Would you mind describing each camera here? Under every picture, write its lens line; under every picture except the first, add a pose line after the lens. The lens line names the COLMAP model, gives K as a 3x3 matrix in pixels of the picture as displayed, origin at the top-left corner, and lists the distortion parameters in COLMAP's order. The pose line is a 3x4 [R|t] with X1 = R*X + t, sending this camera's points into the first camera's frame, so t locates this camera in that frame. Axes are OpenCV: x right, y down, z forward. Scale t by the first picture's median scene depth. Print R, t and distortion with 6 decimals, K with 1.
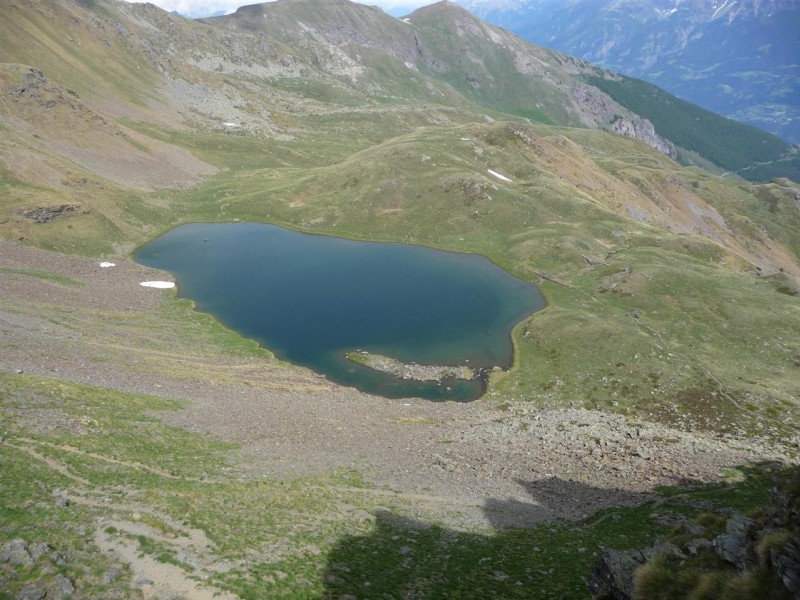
lens RADIAL K [[622.7, 0, 397.5], [0, 622.7, 298.8], [0, 0, 1]] dist [-0.024176, 0.001417]
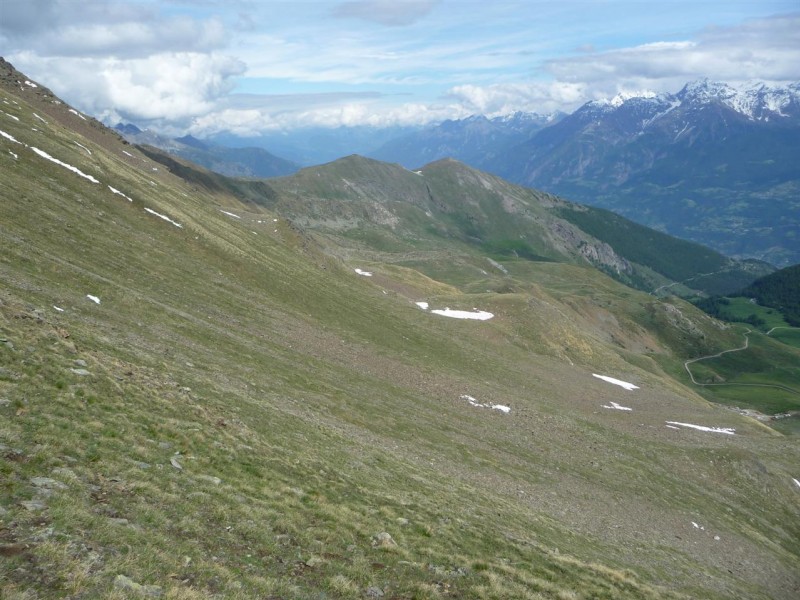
lens RADIAL K [[622.7, 0, 402.1], [0, 622.7, 299.9], [0, 0, 1]] dist [-0.024176, 0.001417]
pose [[0.999743, -0.007895, 0.021269, -0.050684], [0.011237, 0.986741, -0.161916, 0.029960], [-0.019709, 0.162113, 0.986575, -0.249860]]
